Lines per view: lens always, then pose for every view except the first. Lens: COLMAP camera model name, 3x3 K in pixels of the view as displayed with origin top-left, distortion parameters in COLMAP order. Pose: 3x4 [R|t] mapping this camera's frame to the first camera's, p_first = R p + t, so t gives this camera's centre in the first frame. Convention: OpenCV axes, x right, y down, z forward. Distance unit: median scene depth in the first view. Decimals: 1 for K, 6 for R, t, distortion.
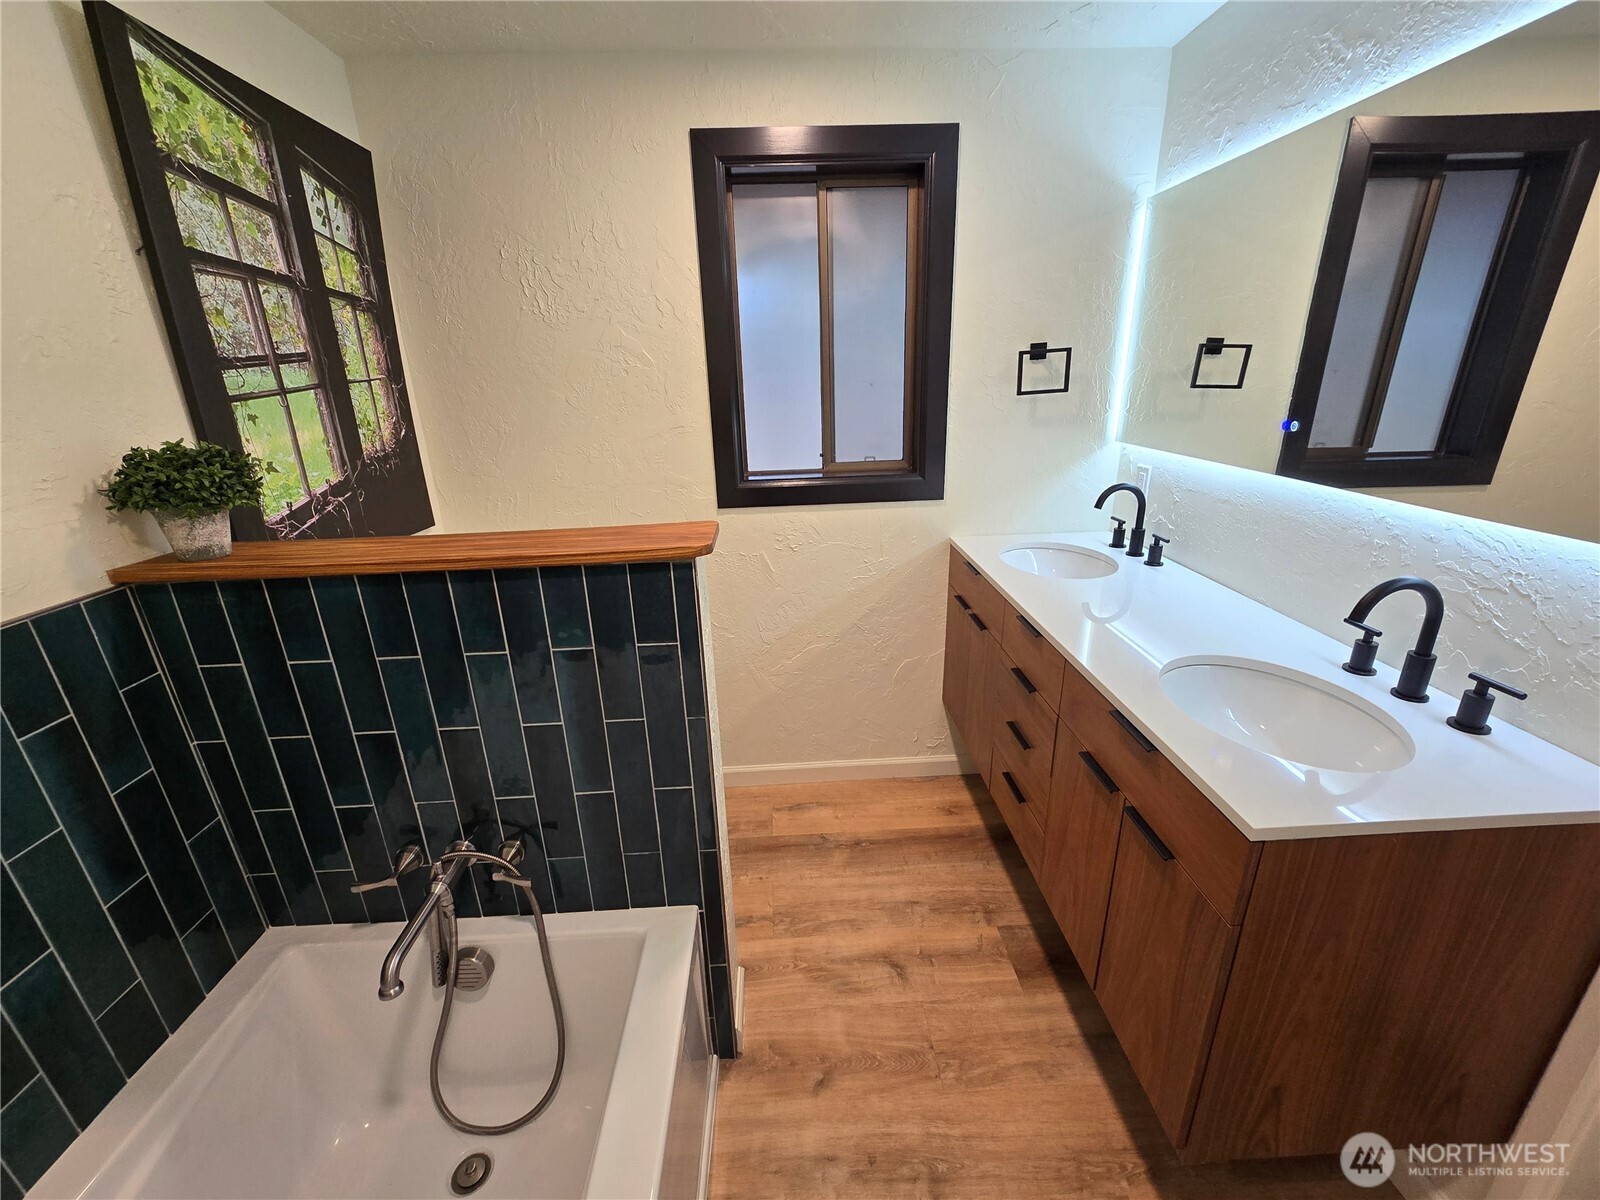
lens RADIAL K [[653.6, 0, 801.3], [0, 653.6, 602.2], [0, 0, 1]] dist [-0.002060, 0.000315]
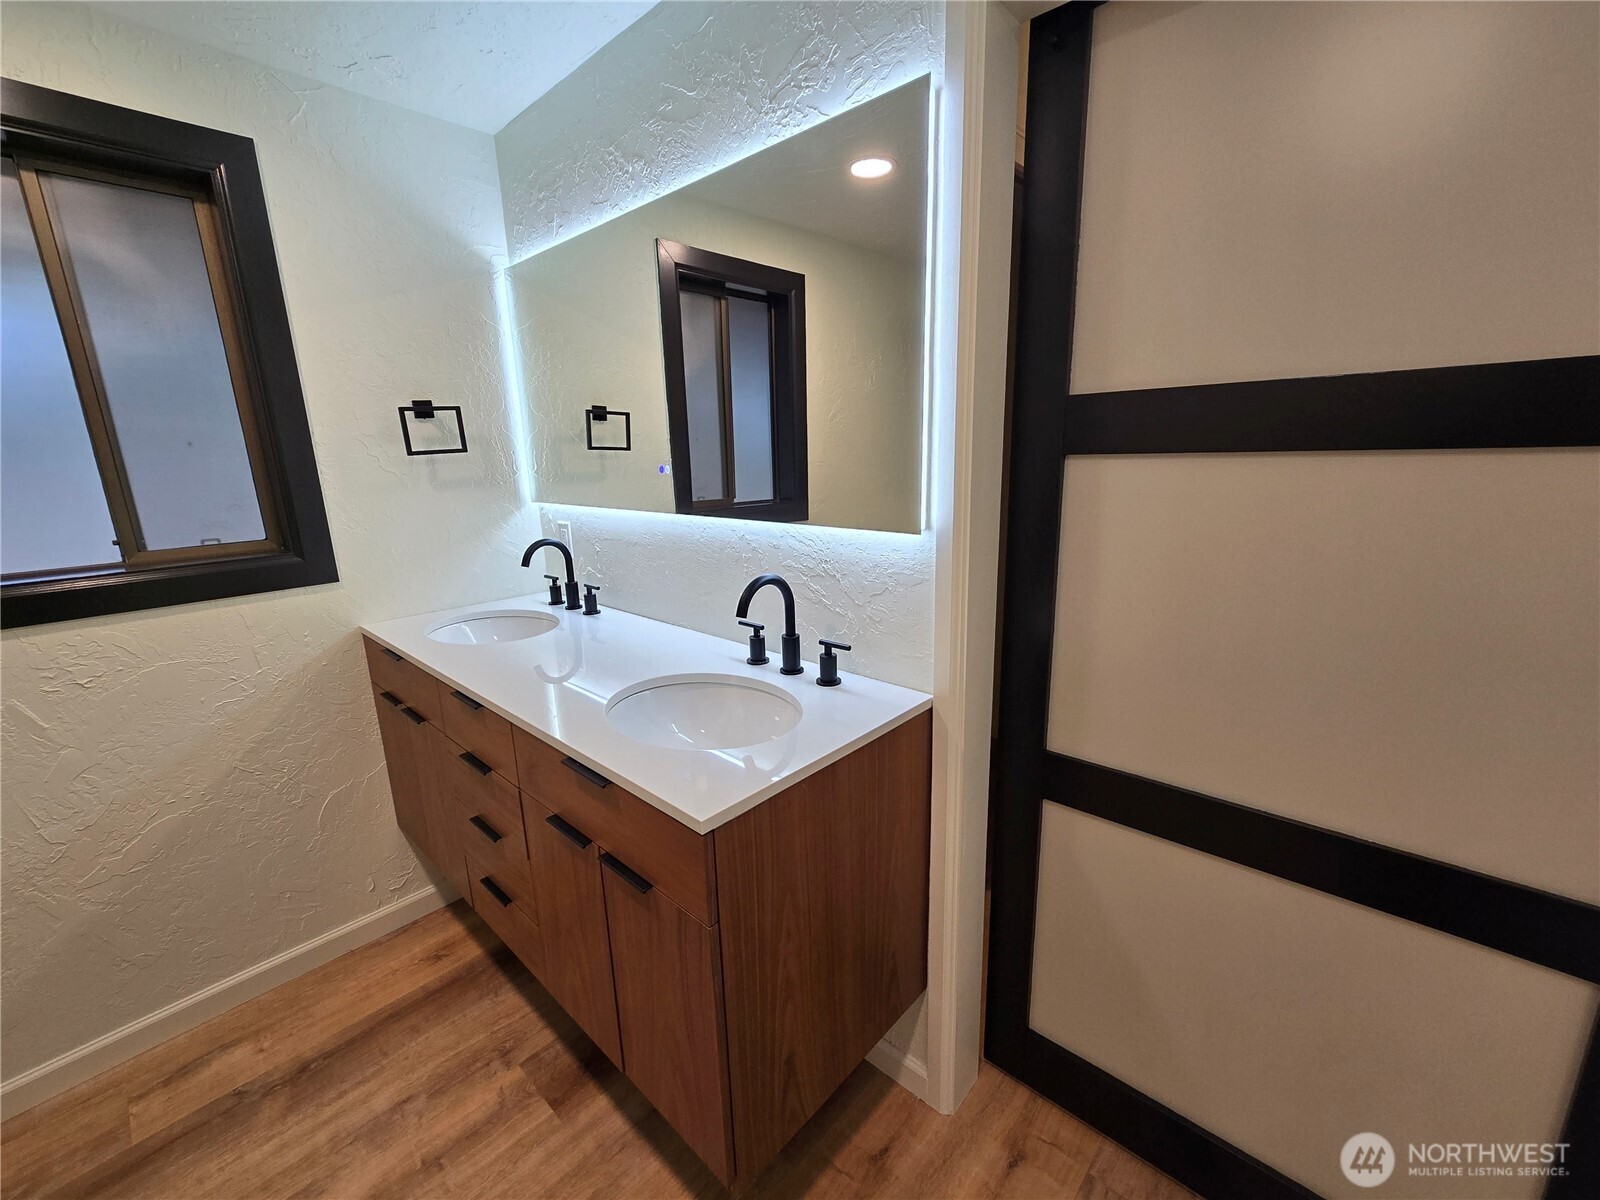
lens RADIAL K [[653.6, 0, 794.9], [0, 653.6, 604.9], [0, 0, 1]] dist [-0.002060, 0.000315]
pose [[0.714353, -0.154226, 0.682579, 0.086828], [0.243150, 0.969341, -0.035451, 0.050764], [-0.656184, 0.191293, 0.729952, 0.056241]]
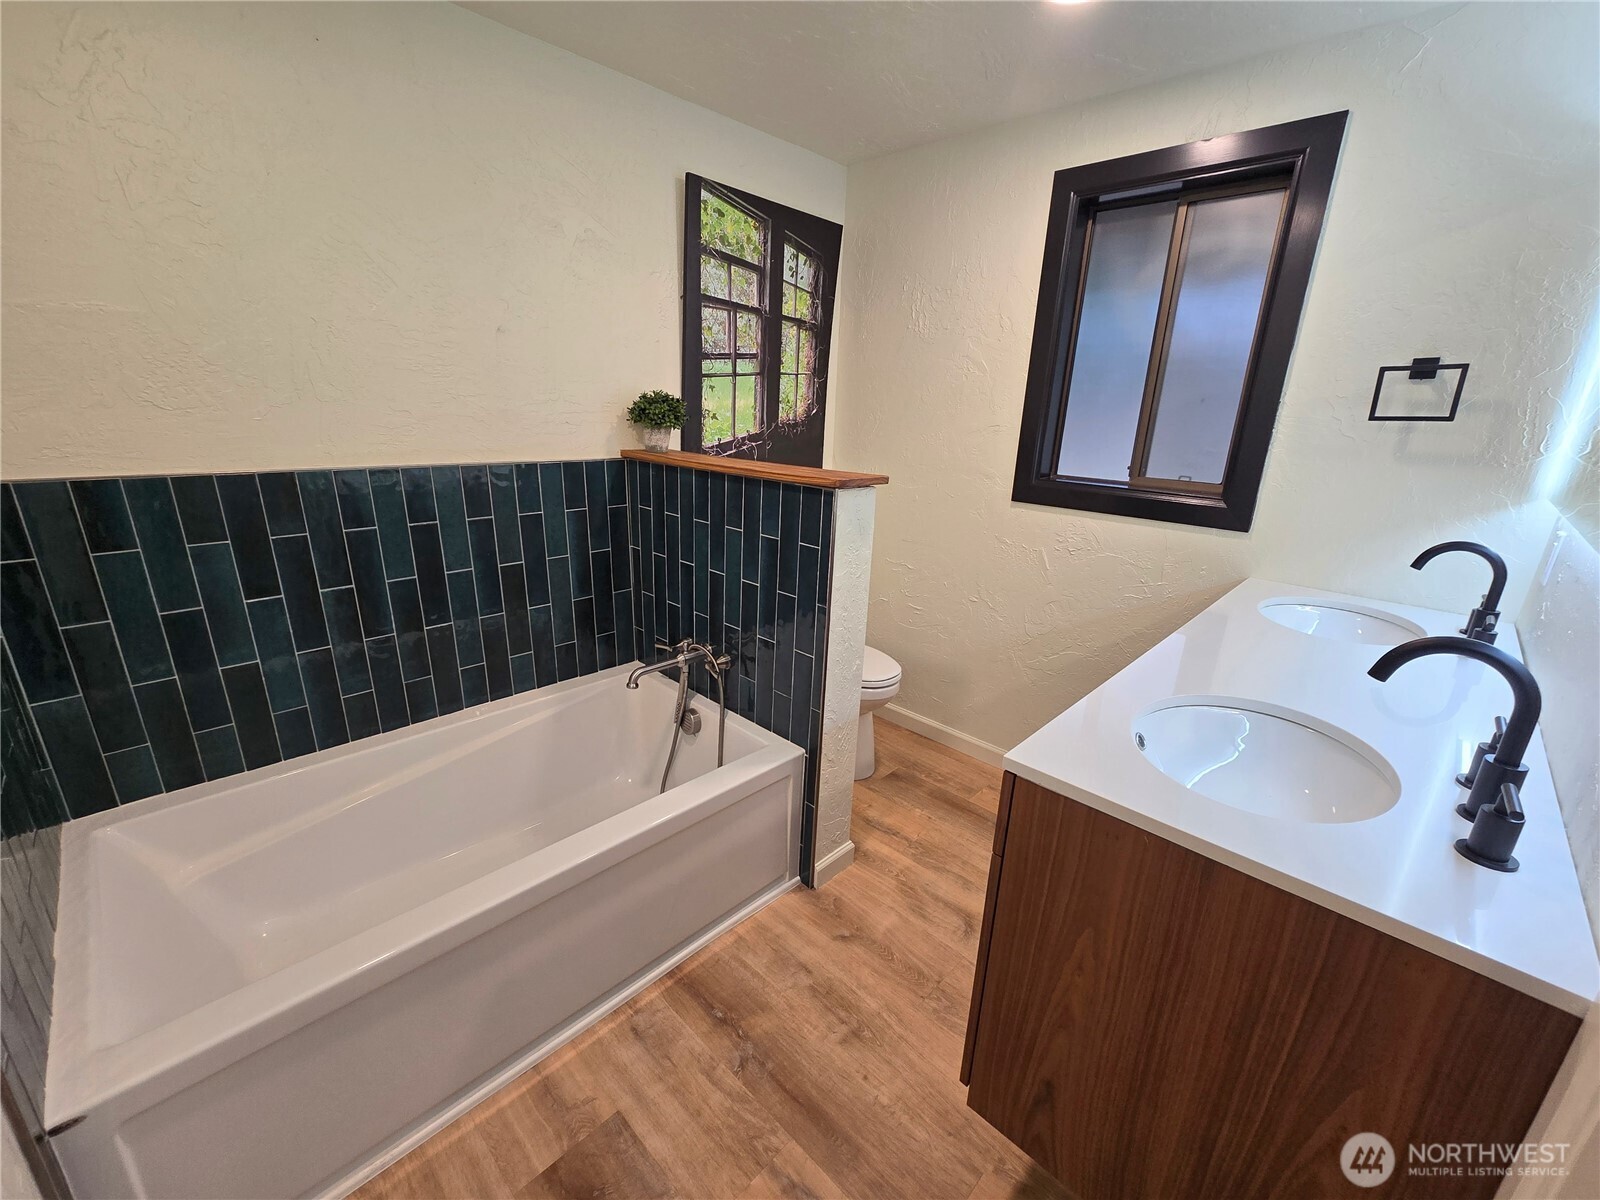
lens RADIAL K [[653.6, 0, 808.8], [0, 653.6, 606.4], [0, 0, 1]] dist [-0.002060, 0.000315]
pose [[0.687224, 0.266418, -0.675829, 0.587313], [-0.294683, 0.952579, 0.075863, 0.061637], [0.663992, 0.147021, 0.733144, -0.033962]]
